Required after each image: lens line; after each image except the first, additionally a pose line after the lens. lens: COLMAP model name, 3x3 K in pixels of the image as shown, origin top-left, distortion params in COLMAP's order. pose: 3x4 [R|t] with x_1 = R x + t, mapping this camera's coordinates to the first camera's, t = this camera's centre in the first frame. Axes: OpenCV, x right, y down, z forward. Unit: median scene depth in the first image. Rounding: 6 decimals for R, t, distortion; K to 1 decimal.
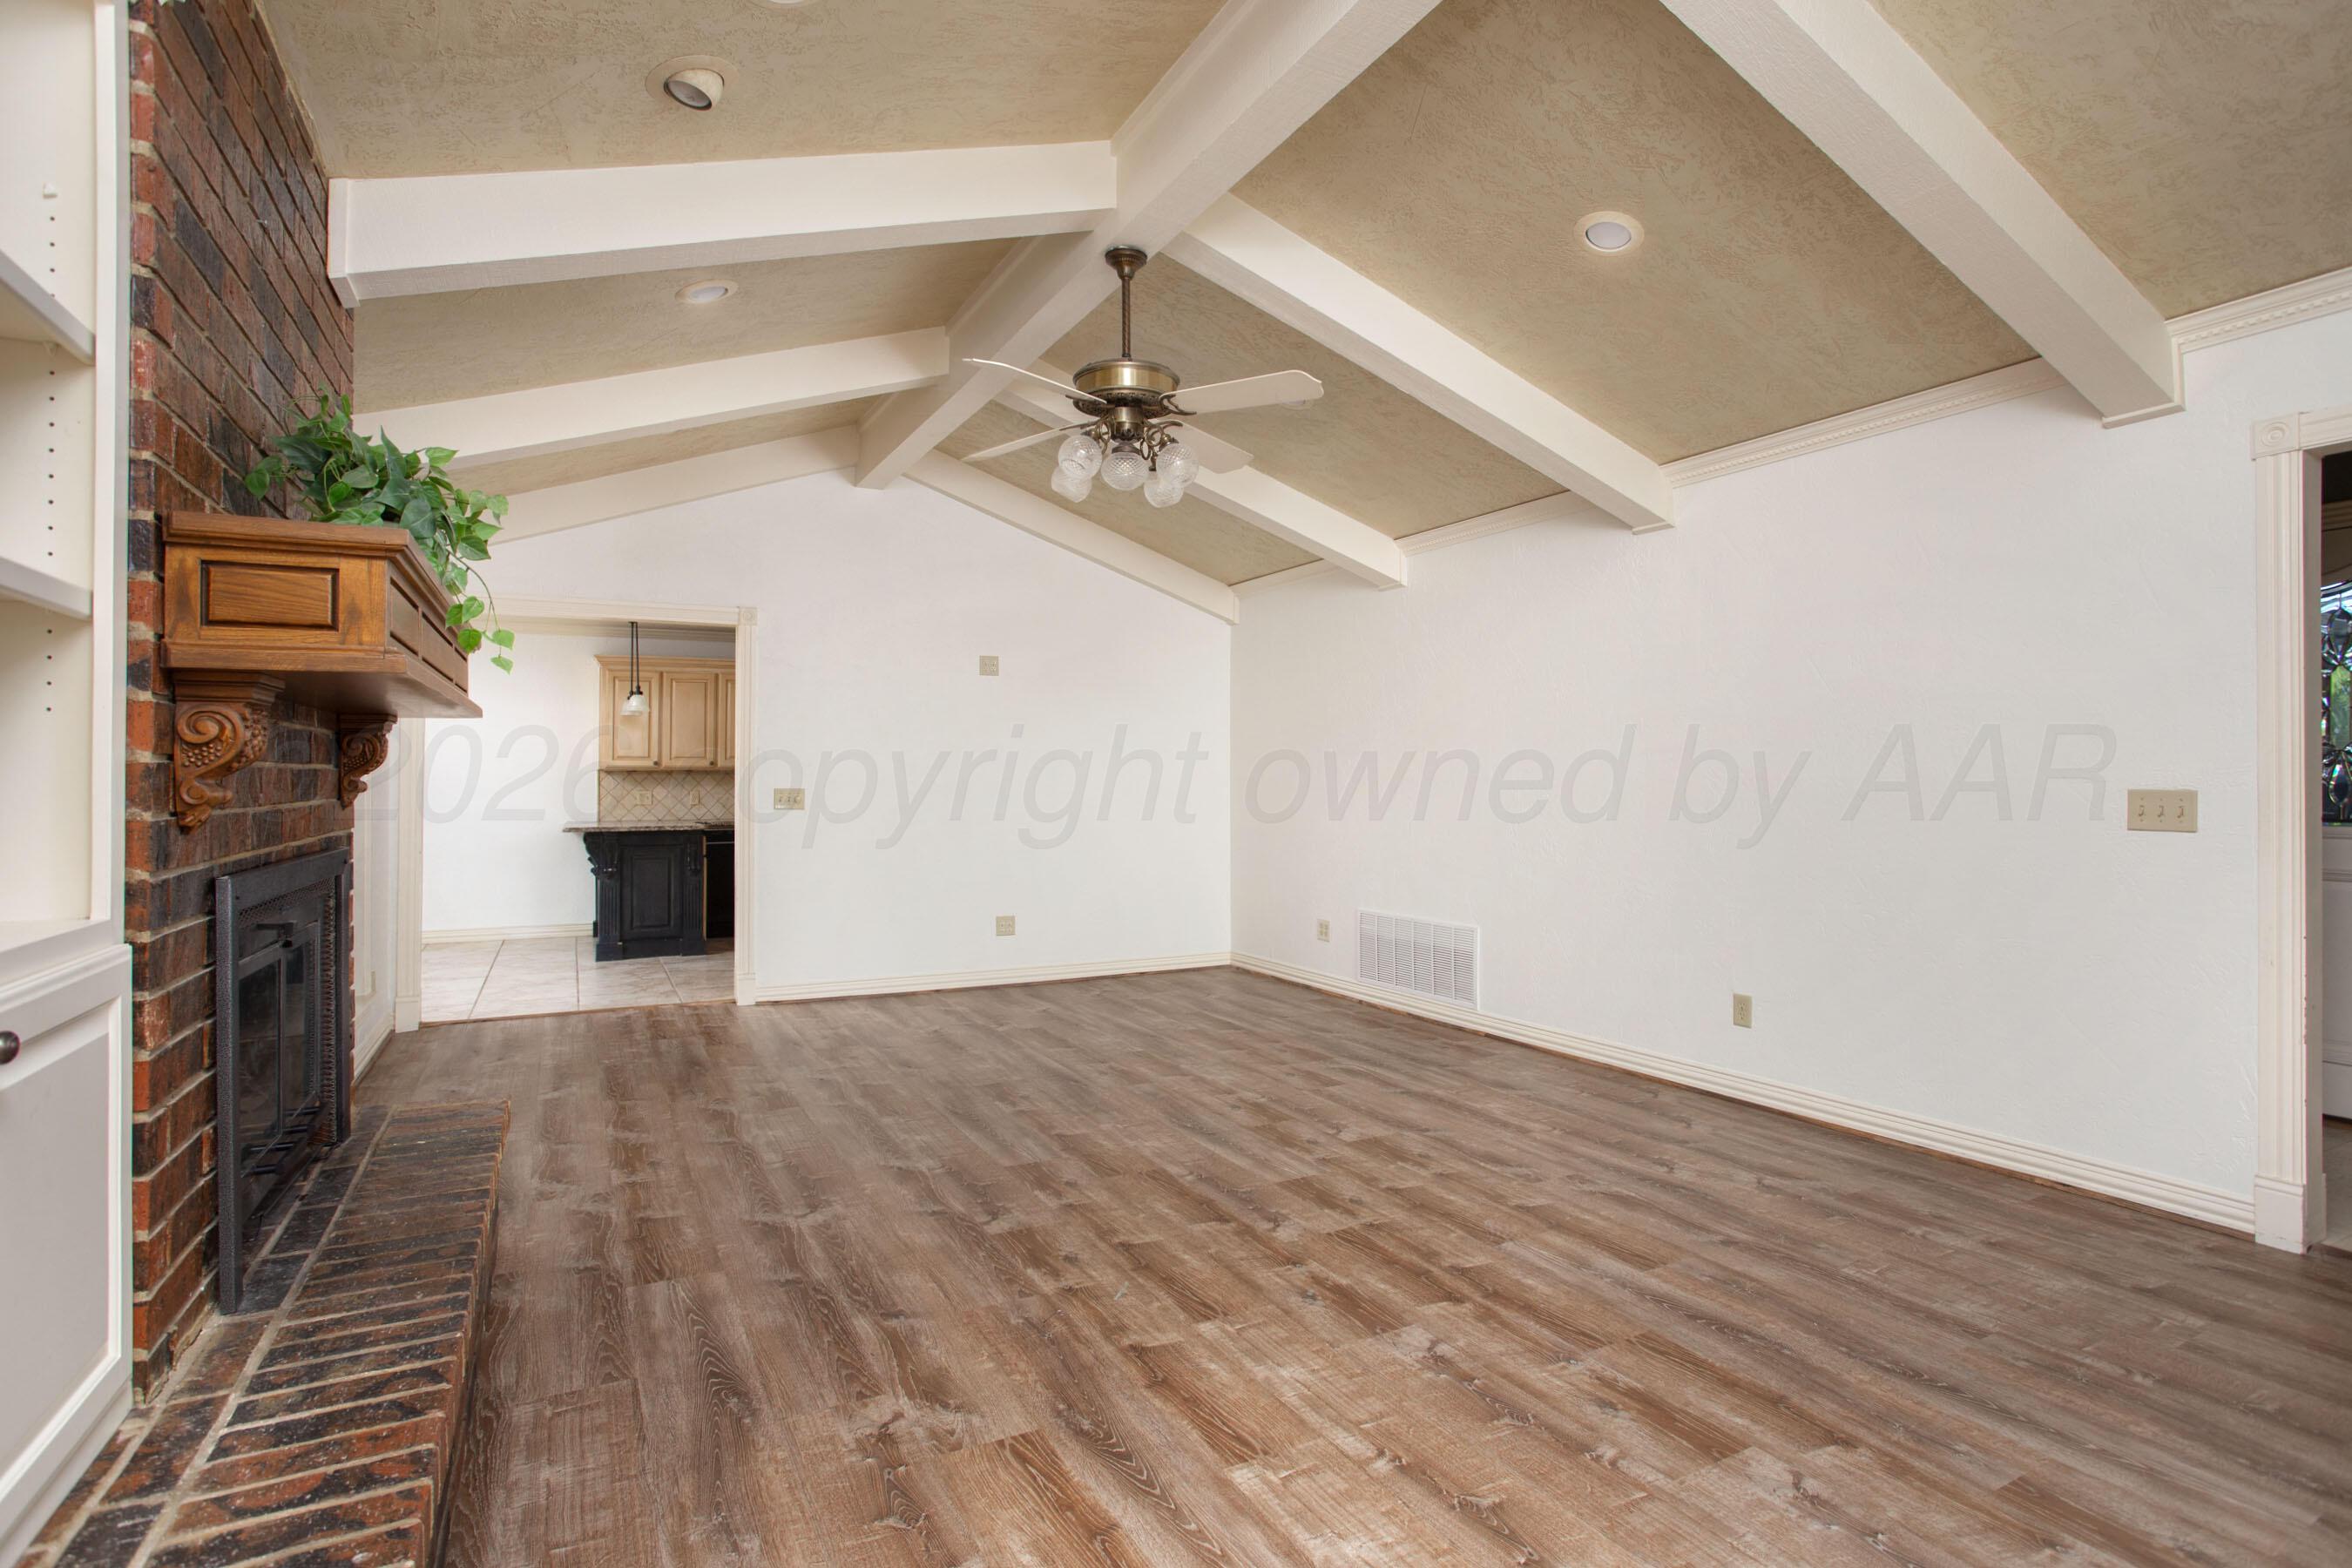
lens RADIAL K [[1167.6, 0, 1176.0], [0, 1167.6, 784.0], [0, 0, 1]] dist [-0.074955, 0.025075]
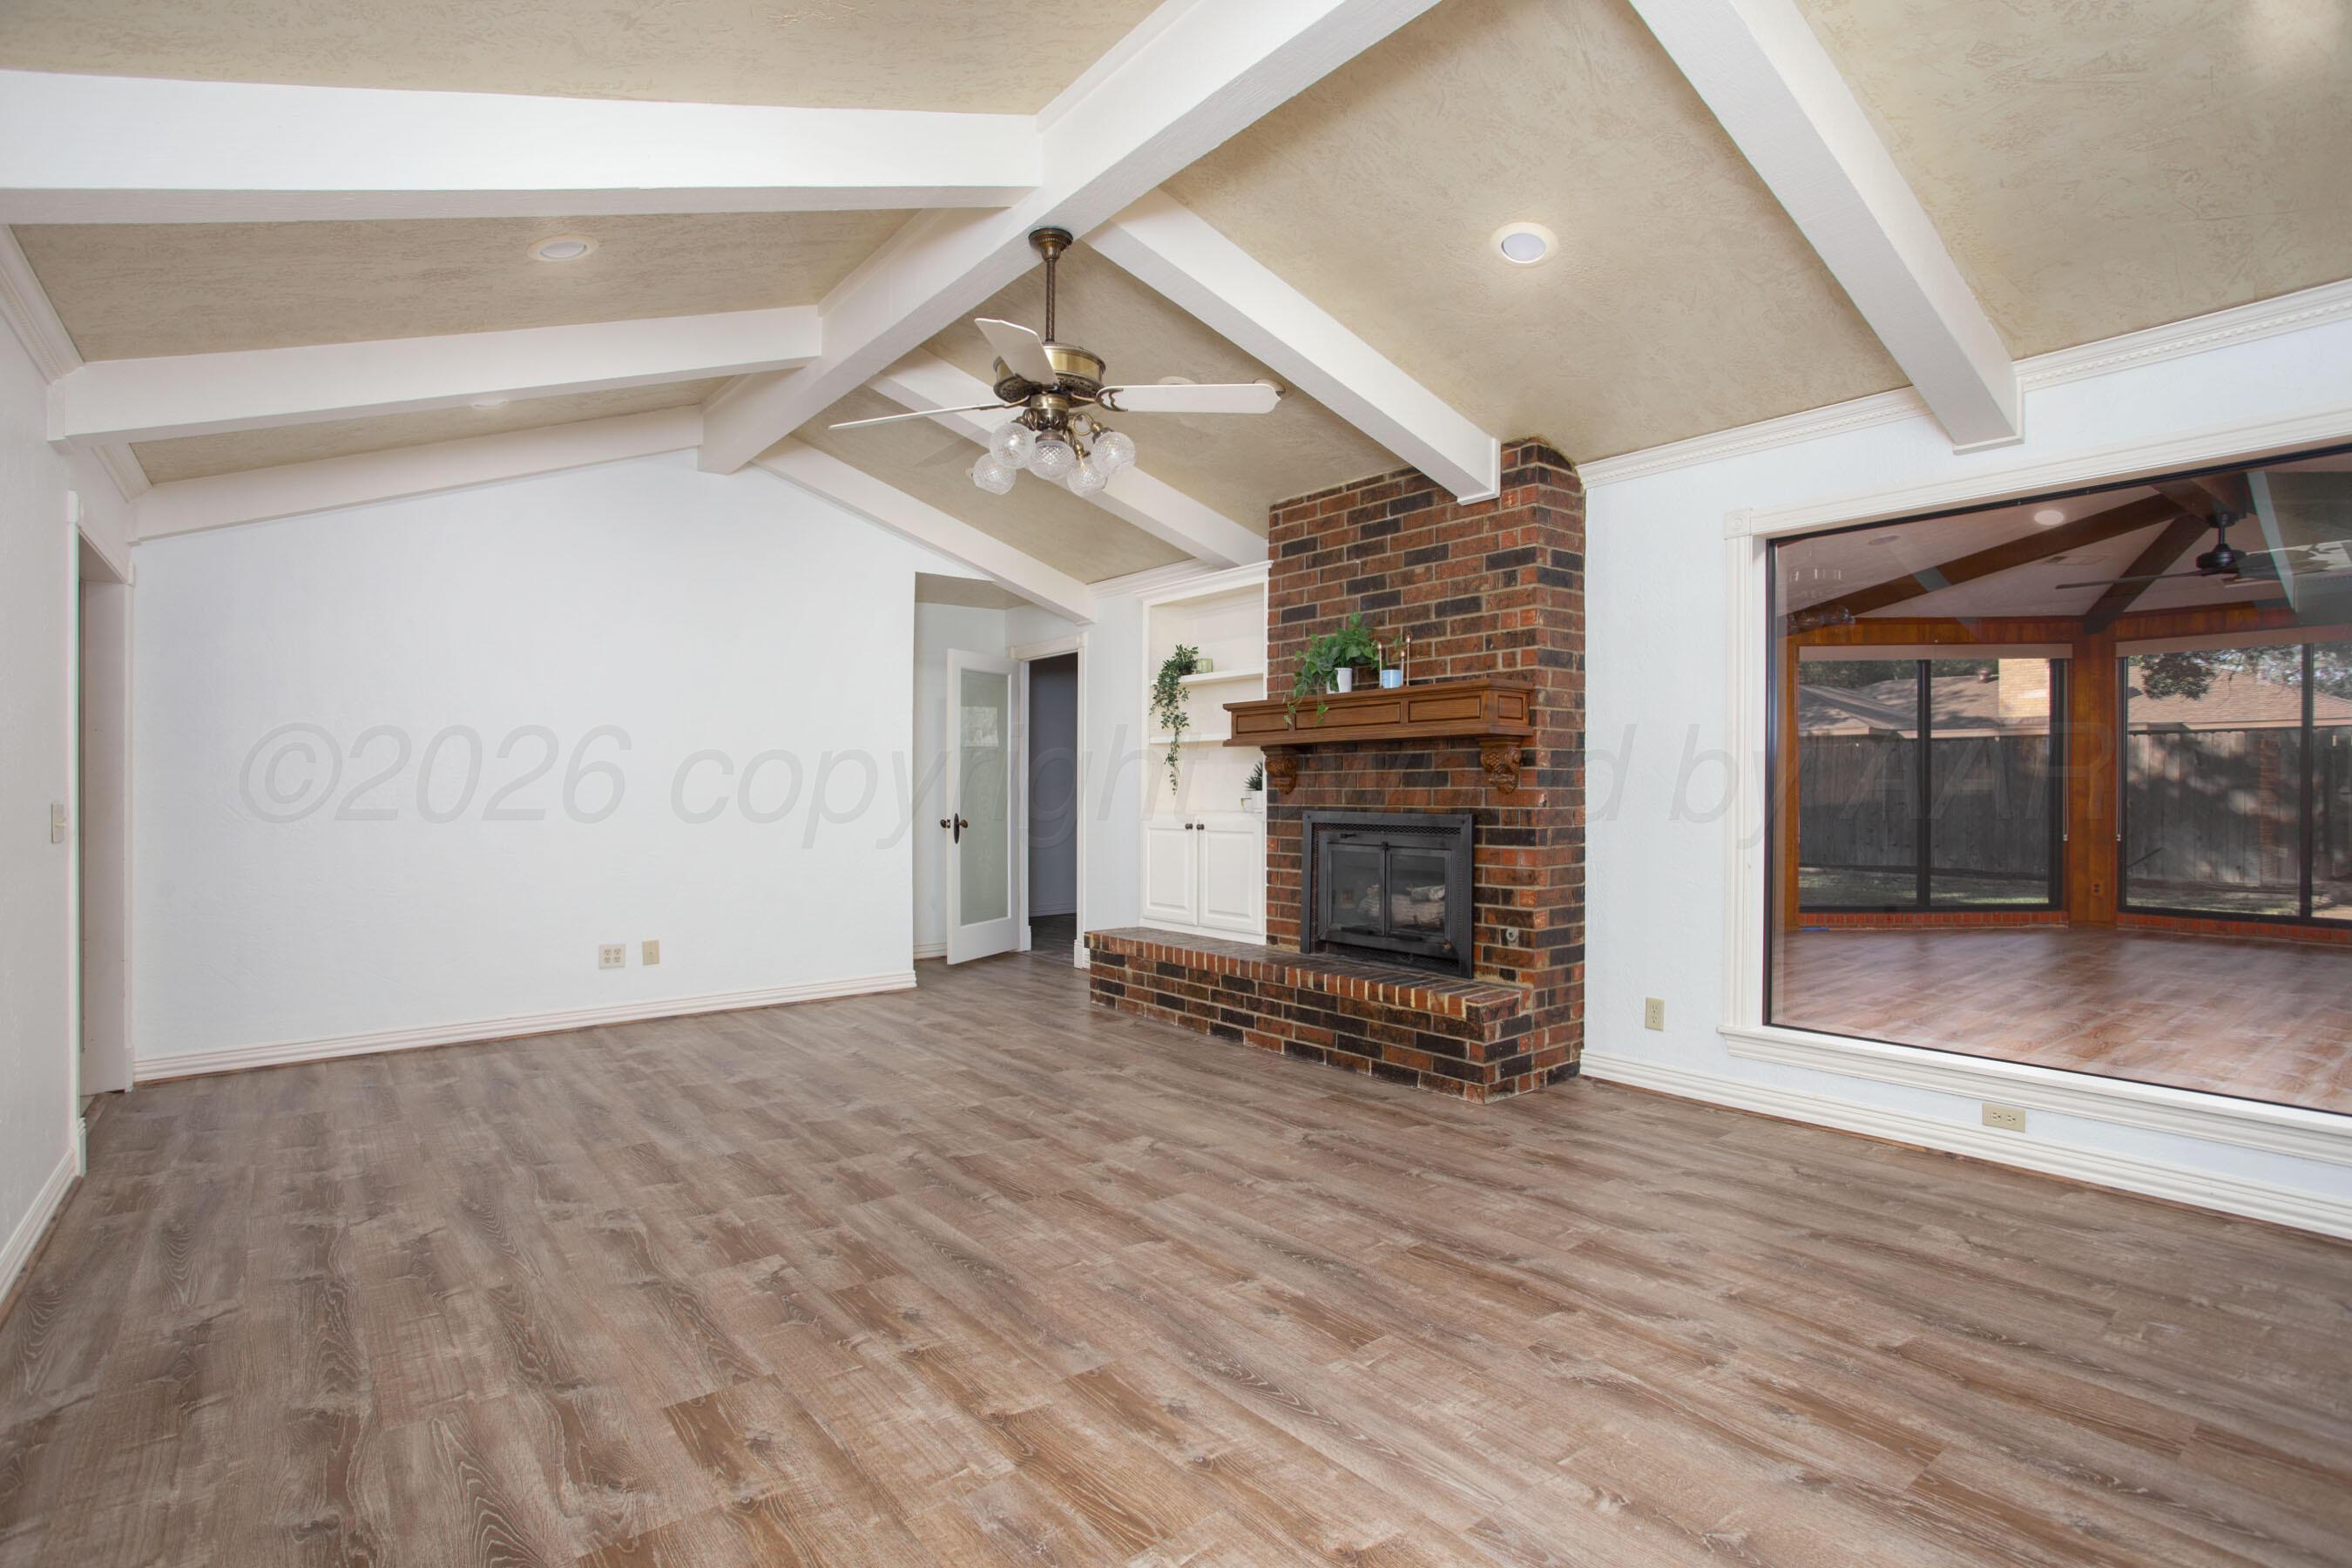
lens RADIAL K [[1167.6, 0, 1176.0], [0, 1167.6, 784.0], [0, 0, 1]] dist [-0.074955, 0.025075]
pose [[-0.984540, 0.009310, -0.174910, 0.023122], [0.008791, 0.999954, 0.003736, -0.002762], [0.174937, 0.002141, -0.984577, 2.149377]]
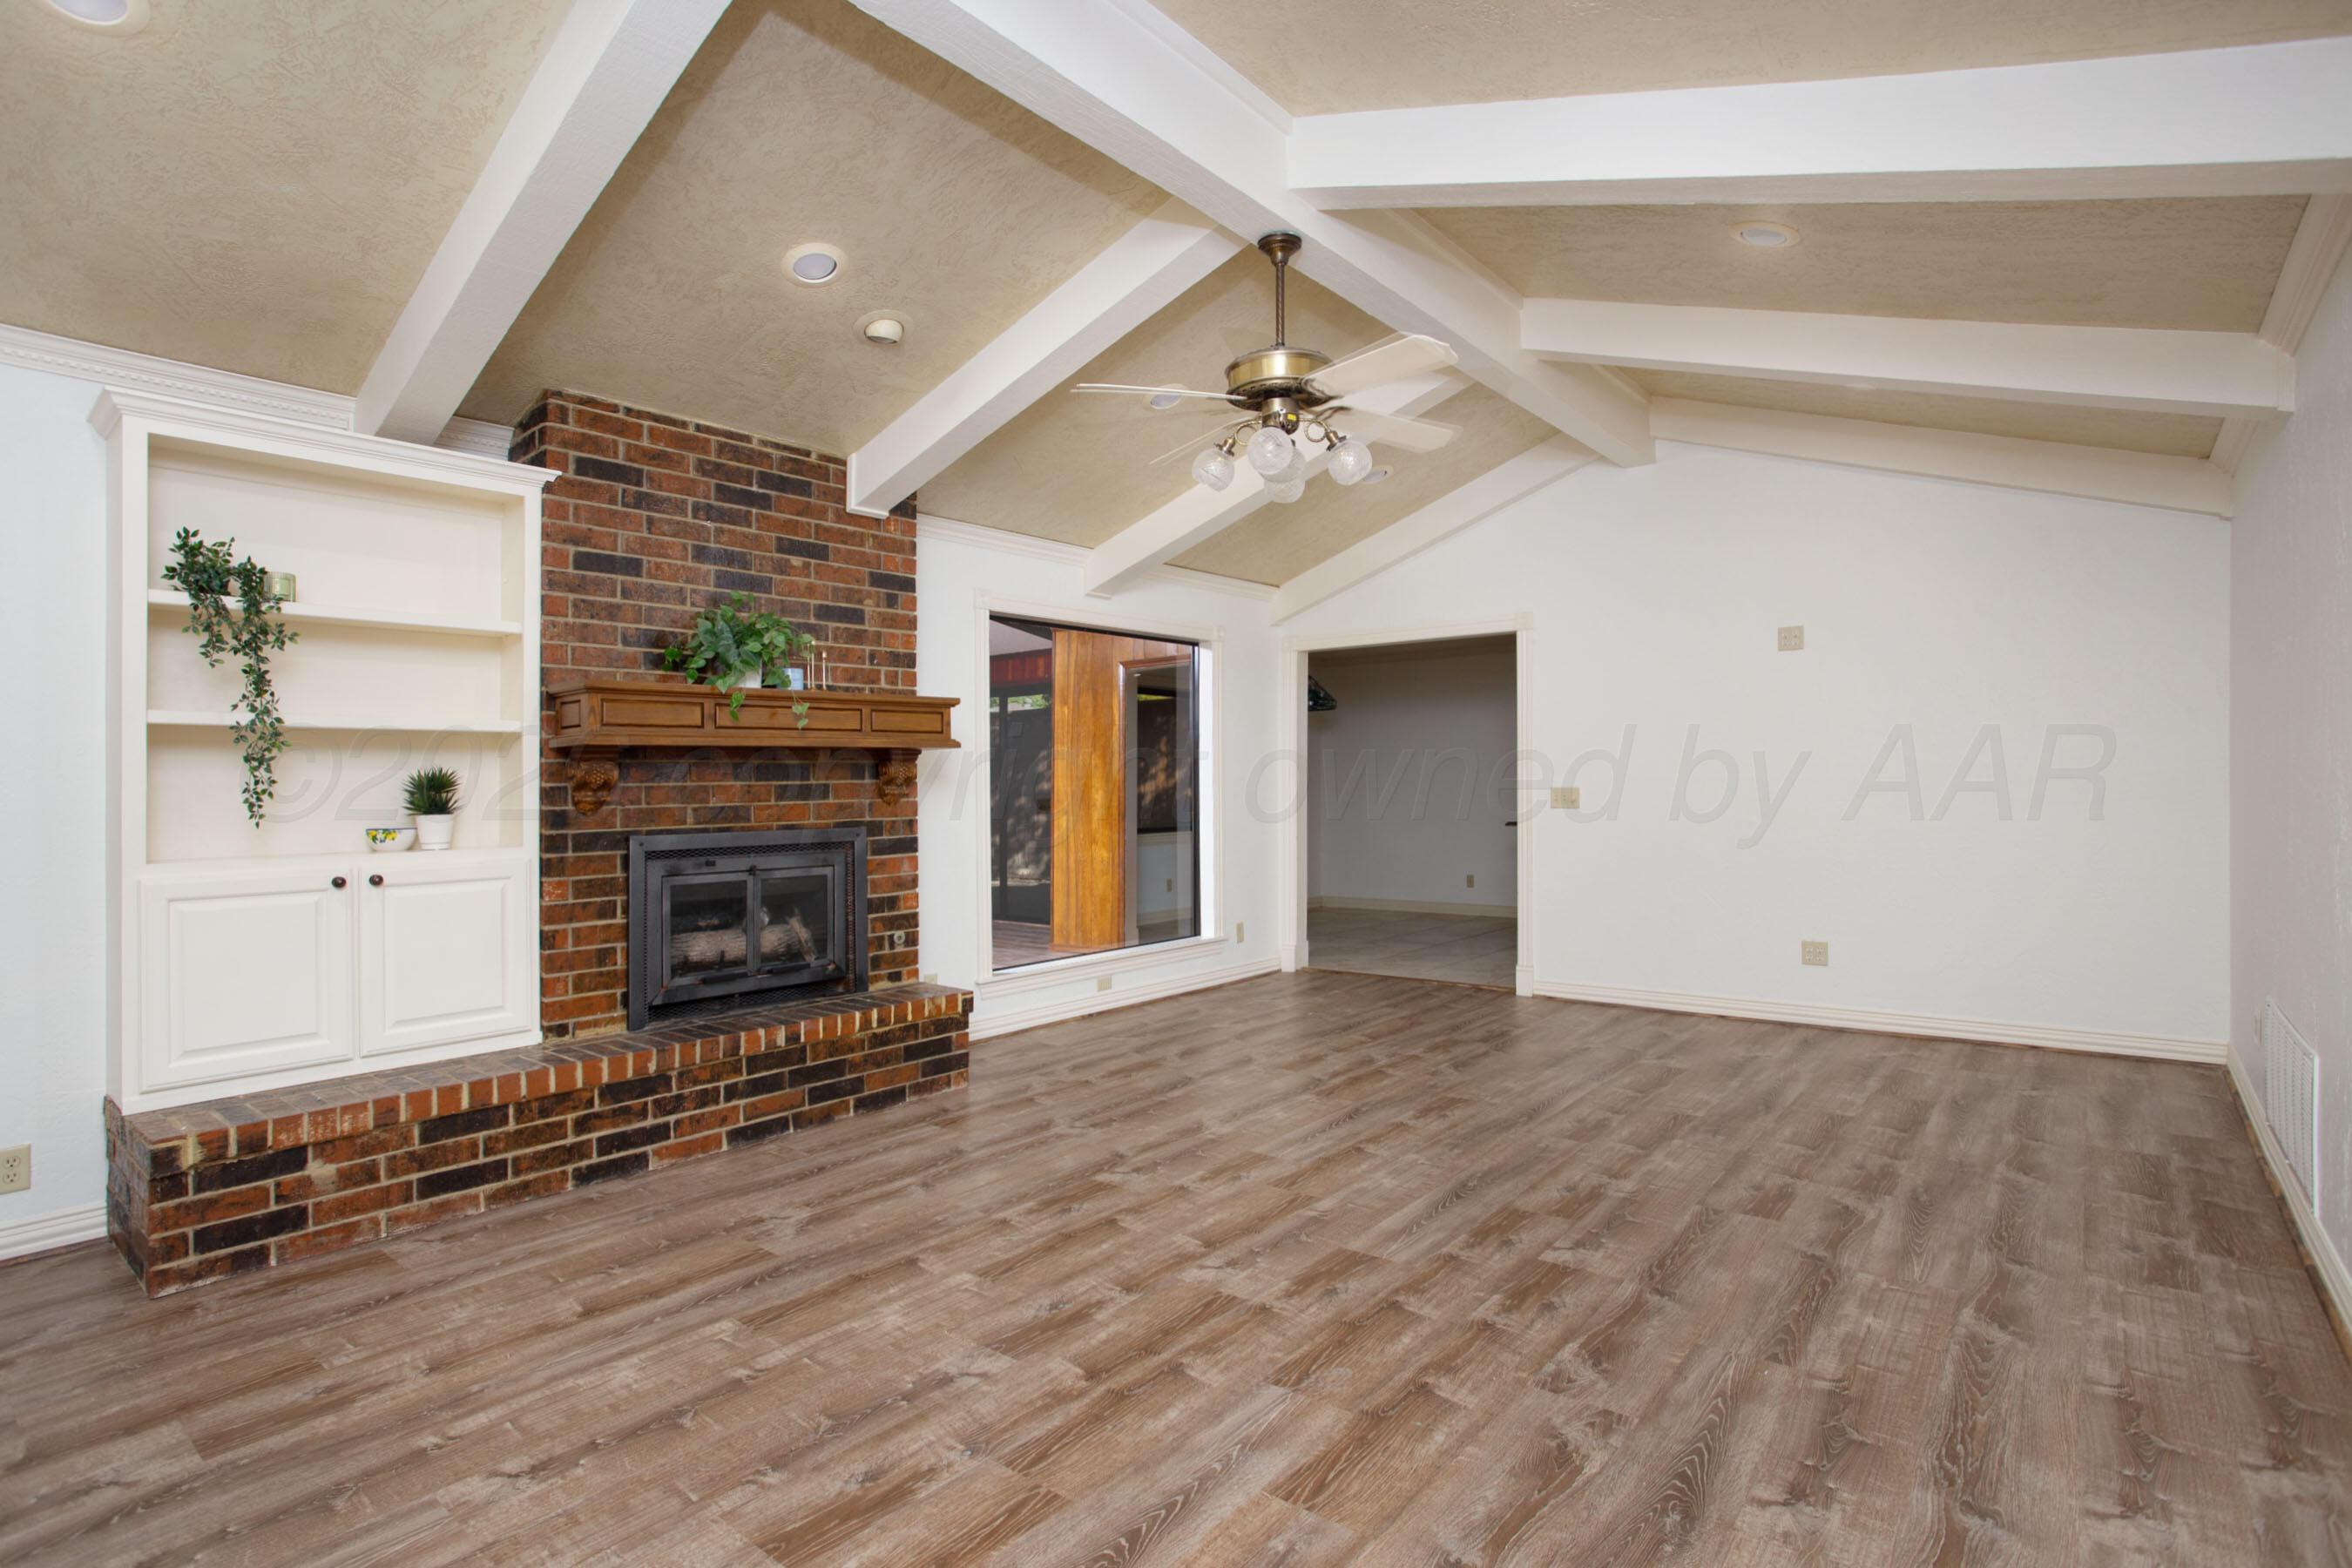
lens RADIAL K [[1165.6, 0, 1181.2], [0, 1165.6, 836.5], [0, 0, 1]] dist [-0.076515, 0.026485]
pose [[0.391461, 0.033022, -0.919602, 0.881494], [0.013456, 0.999044, 0.041603, 0.001050], [0.920097, -0.028660, 0.390642, 0.604940]]
